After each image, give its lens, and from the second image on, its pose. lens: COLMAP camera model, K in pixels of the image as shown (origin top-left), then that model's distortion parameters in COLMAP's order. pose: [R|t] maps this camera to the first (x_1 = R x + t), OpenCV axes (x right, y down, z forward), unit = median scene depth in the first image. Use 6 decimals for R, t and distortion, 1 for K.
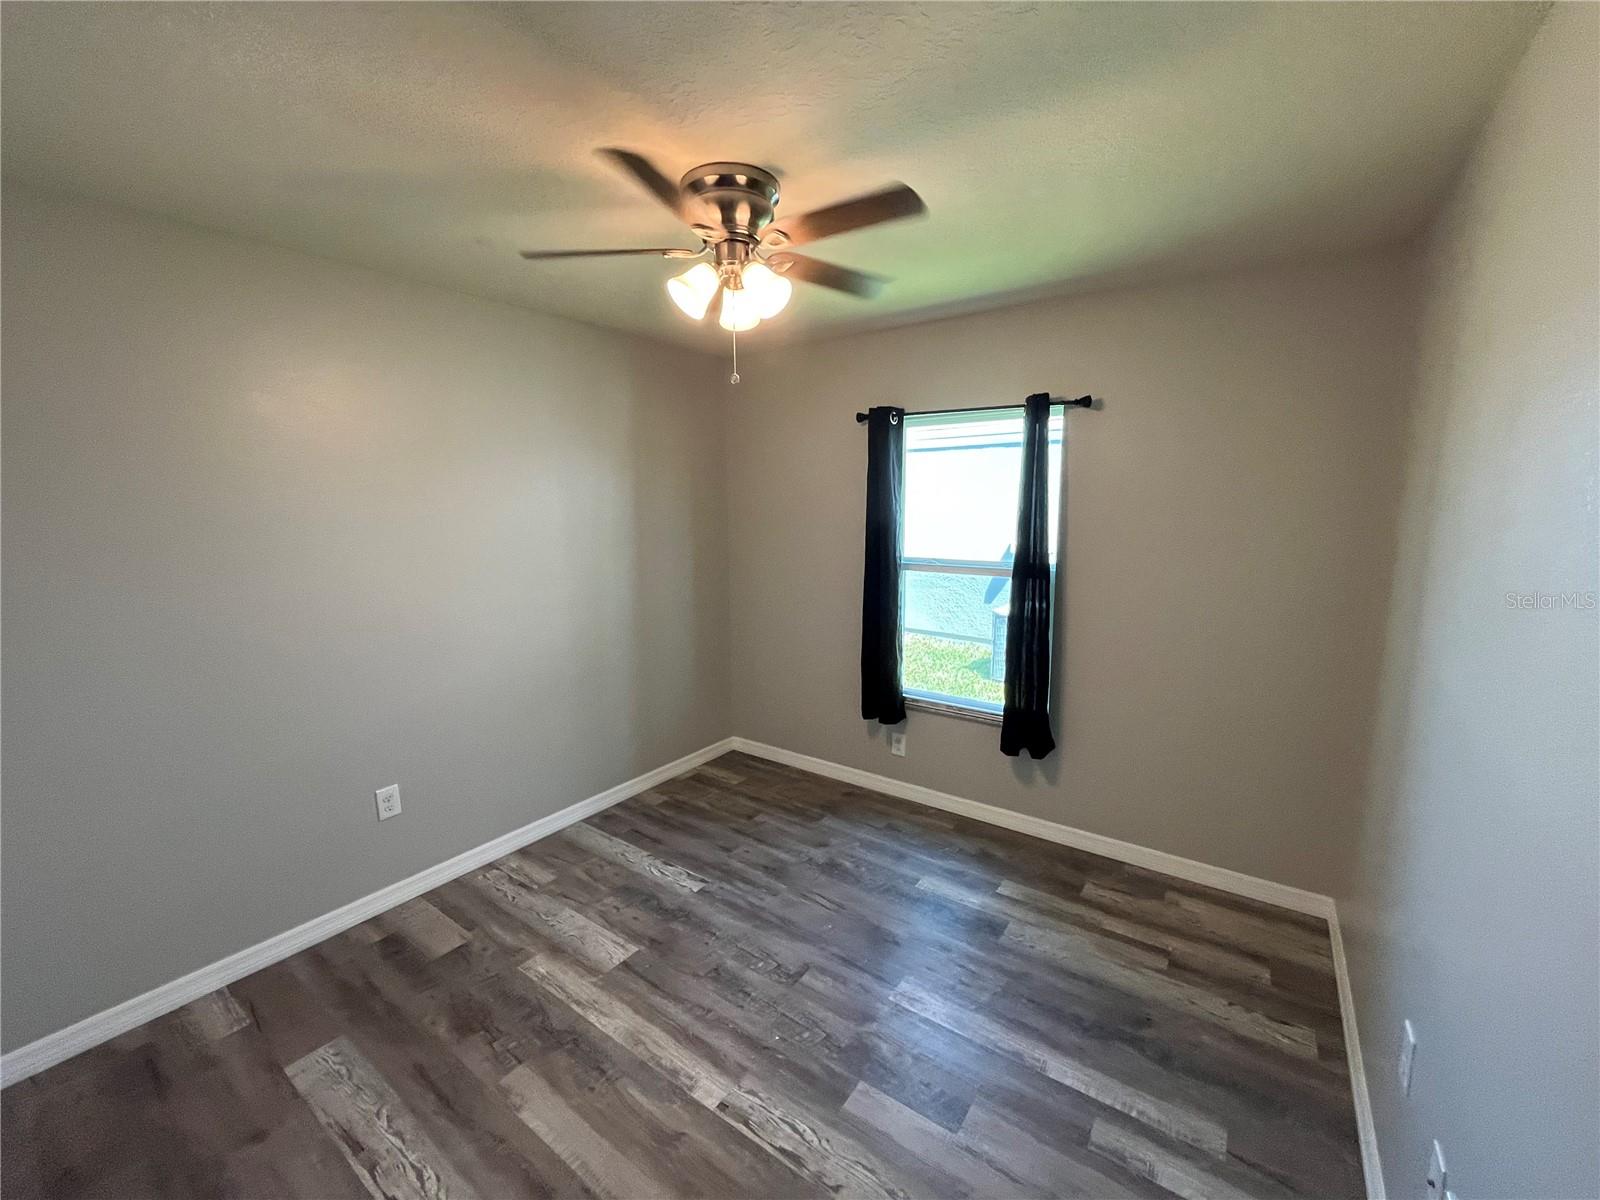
lens RADIAL K [[646.5, 0, 803.1], [0, 646.5, 597.6], [0, 0, 1]] dist [-0.004542, -0.000345]
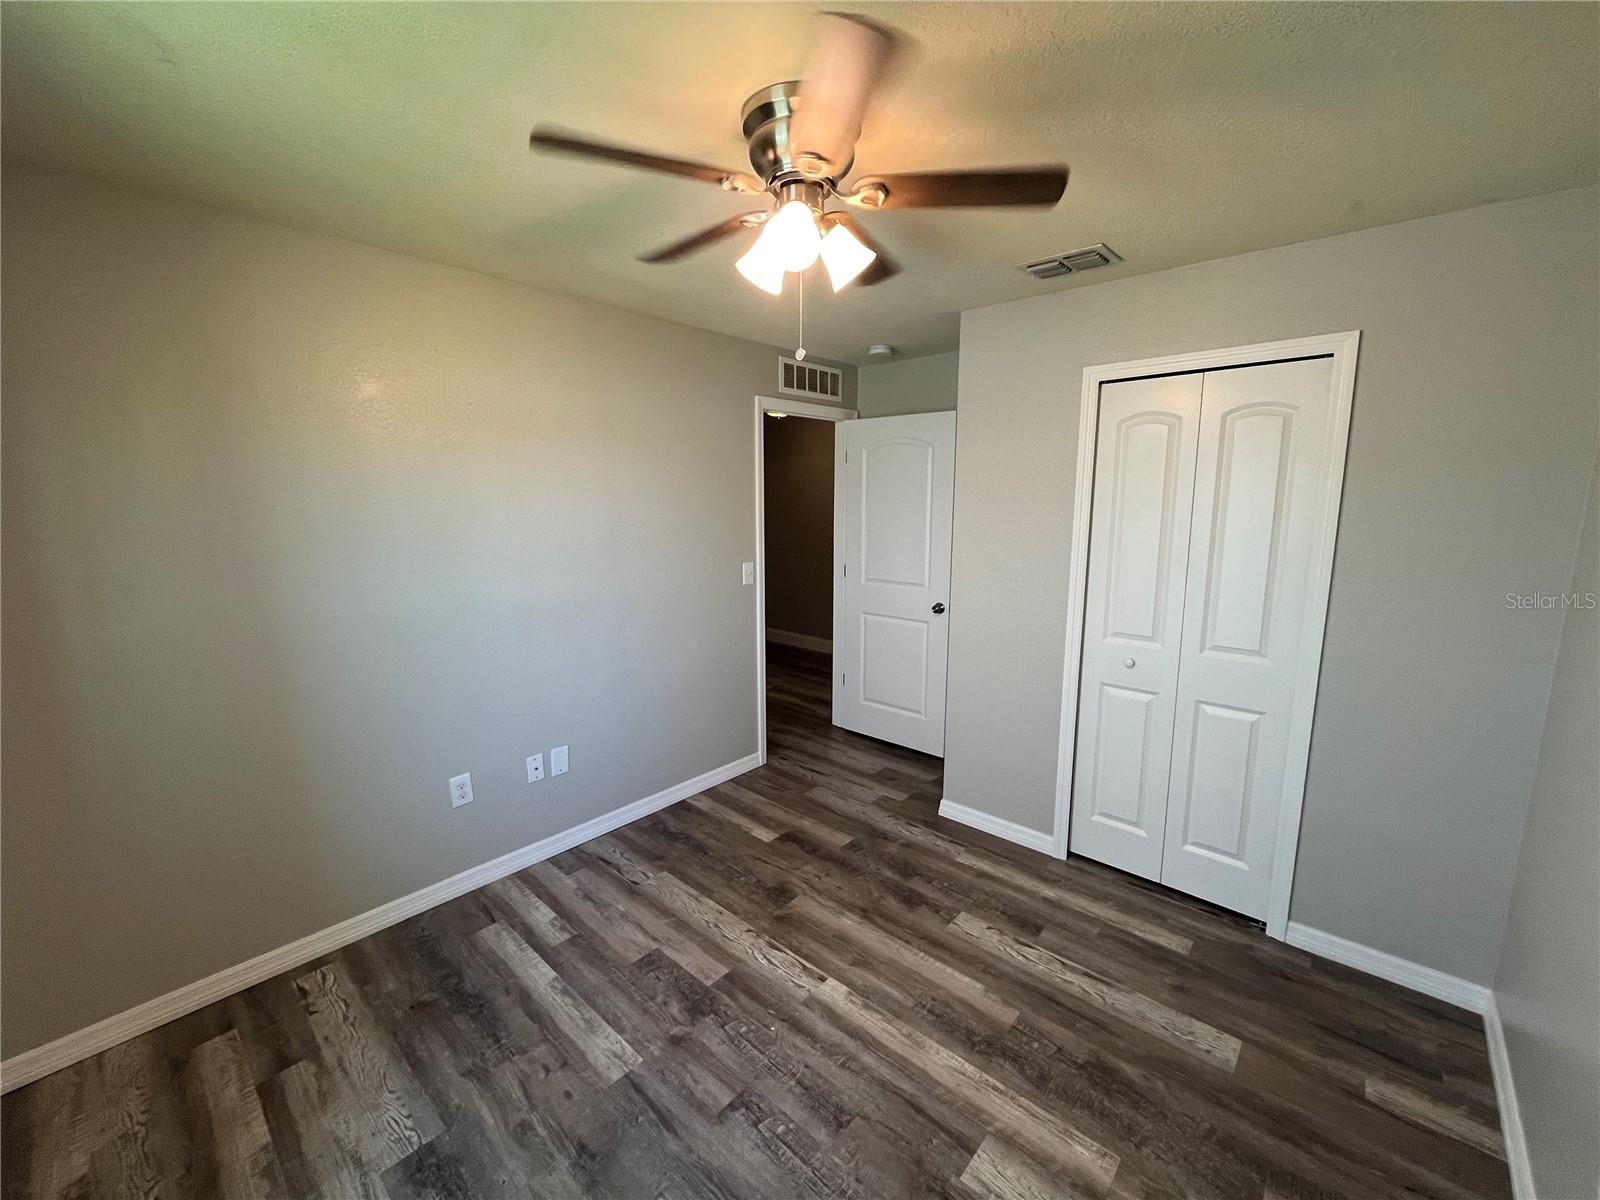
lens RADIAL K [[646.5, 0, 803.1], [0, 646.5, 597.6], [0, 0, 1]] dist [-0.004542, -0.000345]
pose [[-0.994232, -0.011854, 0.106594, -0.187401], [0.020625, 0.954191, 0.298487, -0.266902], [-0.105249, 0.298963, -0.948443, 1.742119]]
